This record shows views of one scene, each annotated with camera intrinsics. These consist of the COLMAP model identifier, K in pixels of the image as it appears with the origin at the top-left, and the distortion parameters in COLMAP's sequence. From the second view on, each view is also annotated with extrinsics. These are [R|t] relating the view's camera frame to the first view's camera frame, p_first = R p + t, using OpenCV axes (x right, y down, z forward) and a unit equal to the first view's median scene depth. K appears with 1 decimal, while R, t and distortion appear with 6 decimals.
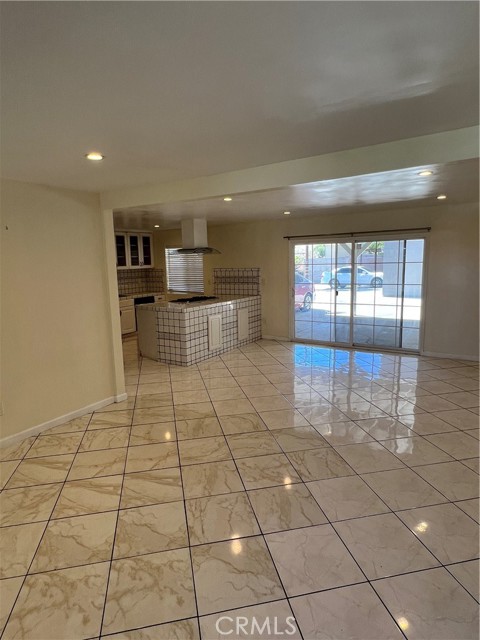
lens RADIAL K [[376.1, 0, 230.9], [0, 376.1, 311.3], [0, 0, 1]] dist [0.006383, 0.000679]
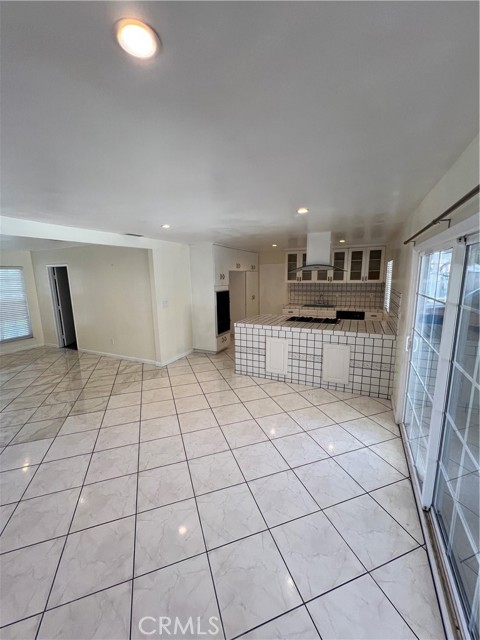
lens RADIAL K [[258.0, 0, 240.2], [0, 258.0, 320.9], [0, 0, 1]] dist [-0.001352, 0.000385]
pose [[0.150959, 0.199576, -0.968184, 0.463430], [-0.124712, 0.975428, 0.181624, -0.114881], [0.980642, 0.093326, 0.172139, 0.655478]]
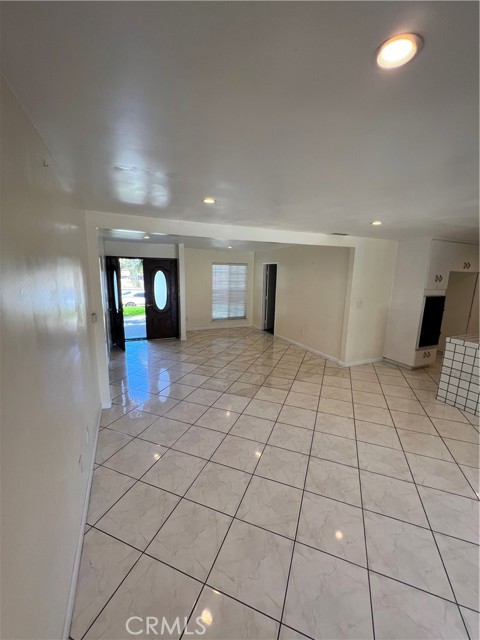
lens RADIAL K [[258.0, 0, 237.6], [0, 258.0, 321.1], [0, 0, 1]] dist [-0.001352, 0.000385]
pose [[-0.535586, 0.174295, -0.826298, 0.477478], [-0.120363, 0.952724, 0.278979, -0.114592], [0.835859, 0.248873, -0.489287, 0.647952]]
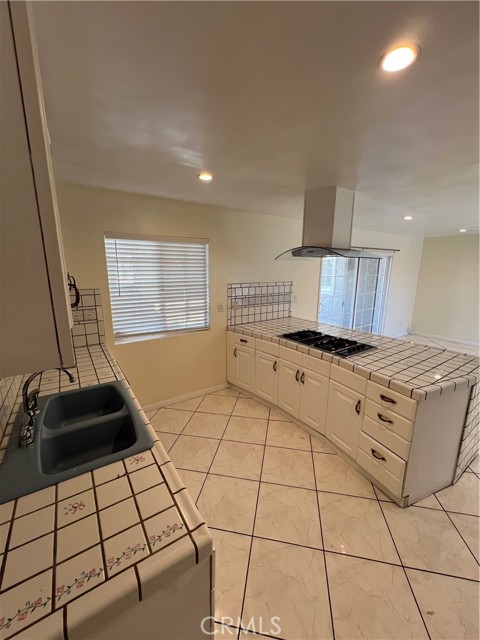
lens RADIAL K [[258.0, 0, 238.0], [0, 258.0, 317.9], [0, 0, 1]] dist [-0.001352, 0.000385]
pose [[0.377322, -0.151747, 0.913565, -0.453369], [0.112111, 0.986713, 0.117592, -0.115171], [-0.919271, 0.058051, 0.389321, 0.892986]]
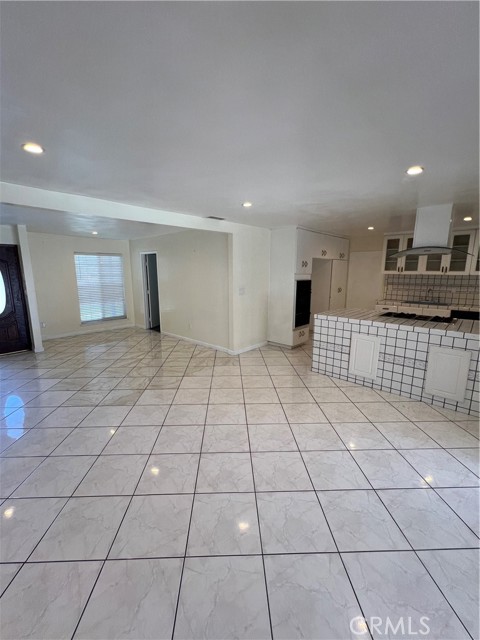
lens RADIAL K [[272.0, 0, 238.2], [0, 272.0, 320.1], [0, 0, 1]] dist [0.000765, -0.000239]
pose [[-0.154592, 0.205779, -0.966311, 0.451216], [-0.132041, 0.964991, 0.226622, -0.095229], [0.979115, 0.162626, -0.122009, 0.661610]]
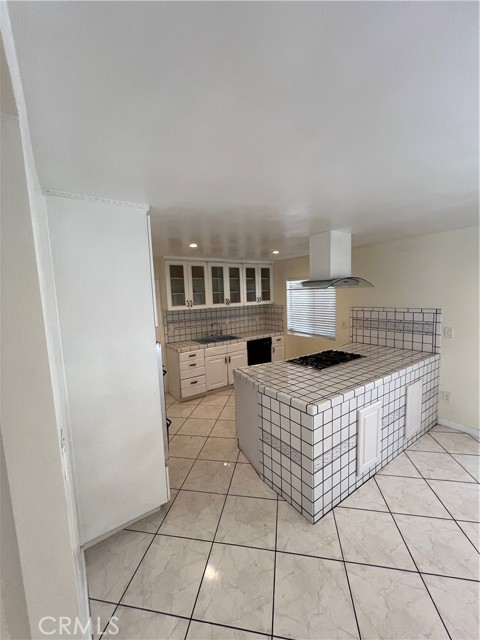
lens RADIAL K [[258.0, 0, 238.7], [0, 258.0, 320.1], [0, 0, 1]] dist [-0.001352, 0.000385]
pose [[0.930747, 0.030379, -0.364399, -0.071372], [-0.038480, 0.999147, -0.014989, -0.077982], [0.363633, 0.027973, 0.931122, 0.494616]]
